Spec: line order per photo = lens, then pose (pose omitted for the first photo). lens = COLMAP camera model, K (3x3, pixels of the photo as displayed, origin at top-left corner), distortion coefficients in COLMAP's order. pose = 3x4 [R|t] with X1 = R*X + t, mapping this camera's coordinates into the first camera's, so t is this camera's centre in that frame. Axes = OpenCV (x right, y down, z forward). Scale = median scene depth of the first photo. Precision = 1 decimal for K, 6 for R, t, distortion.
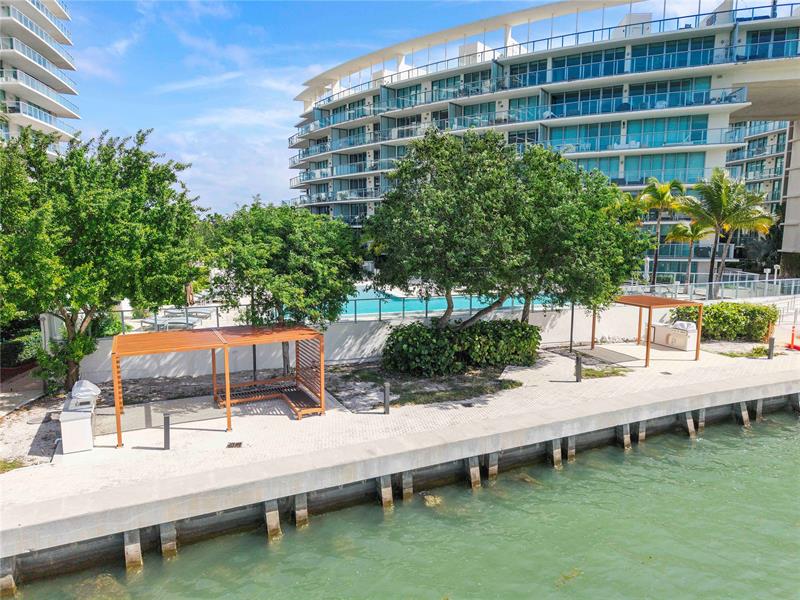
lens RADIAL K [[539.9, 0, 400.9], [0, 539.9, 308.3], [0, 0, 1]] dist [0.013145, -0.007576]
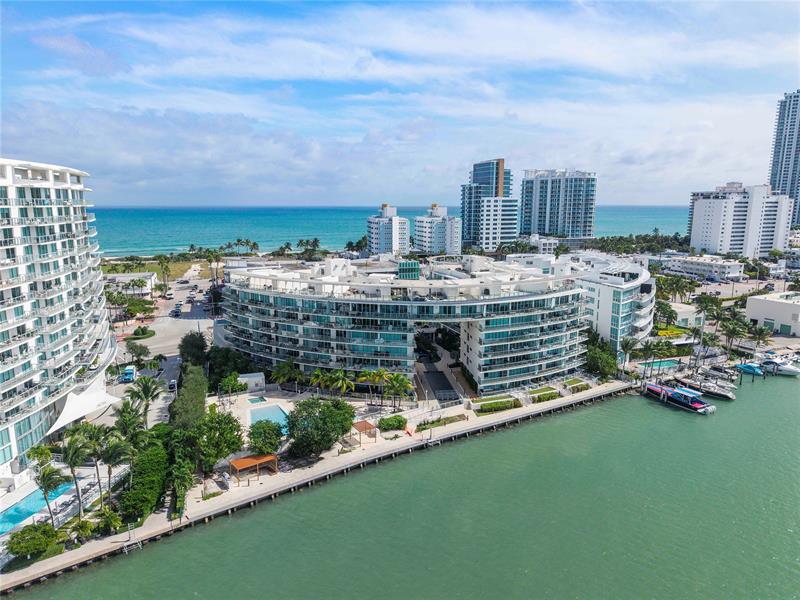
lens RADIAL K [[538.9, 0, 400.8], [0, 538.9, 312.4], [0, 0, 1]] dist [0.046481, -0.062330]
pose [[0.976868, -0.037897, 0.210461, -0.029468], [0.025380, 0.997762, 0.061863, -1.209479], [-0.212334, -0.055090, 0.975643, -3.076393]]
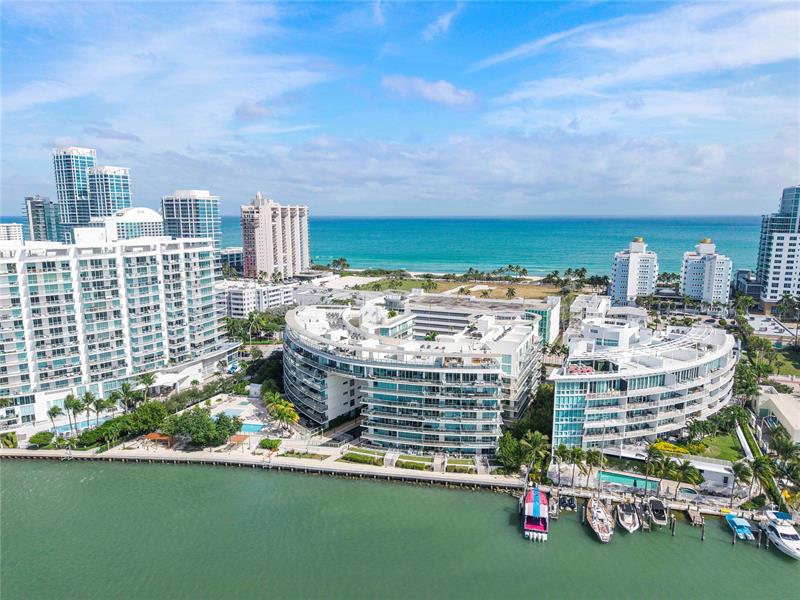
lens RADIAL K [[539.9, 0, 400.9], [0, 539.9, 308.3], [0, 0, 1]] dist [0.013145, -0.007576]
pose [[0.866024, 0.090672, -0.491712, 4.932327], [-0.072481, 0.995798, 0.055969, -1.923948], [0.494720, -0.012831, 0.868958, -3.093254]]
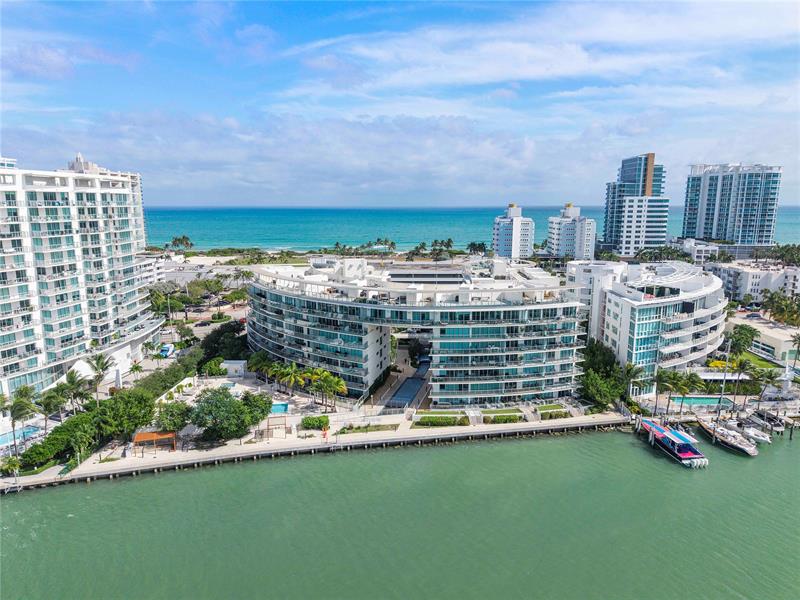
lens RADIAL K [[539.9, 0, 400.9], [0, 539.9, 308.3], [0, 0, 1]] dist [0.013145, -0.007576]
pose [[0.989152, 0.032021, -0.143364, 2.207023], [-0.024448, 0.998226, 0.054281, -1.229865], [0.144847, -0.050188, 0.988180, -3.043088]]
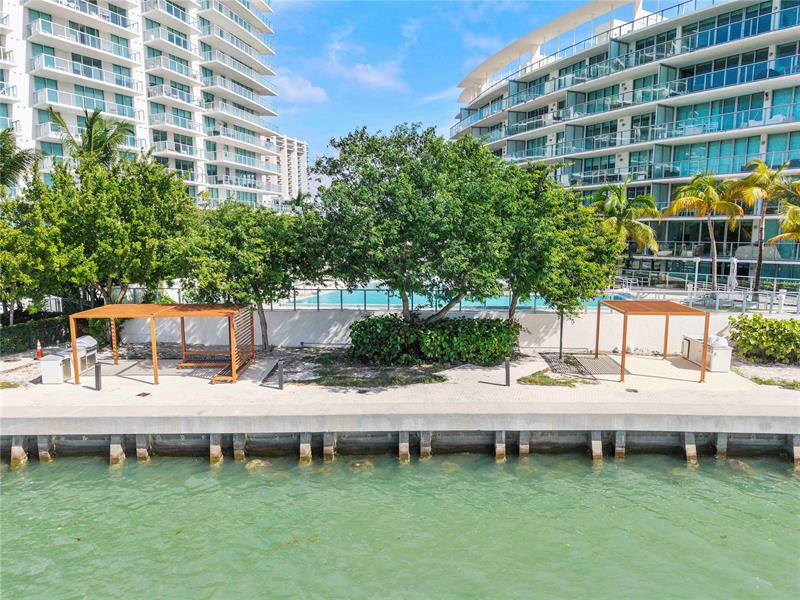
lens RADIAL K [[539.9, 0, 400.9], [0, 539.9, 308.3], [0, 0, 1]] dist [0.013145, -0.007576]
pose [[0.907863, 0.060782, -0.414839, 0.557327], [-0.058821, 0.998115, 0.017517, -0.004793], [0.415121, 0.008498, 0.909726, 0.068991]]
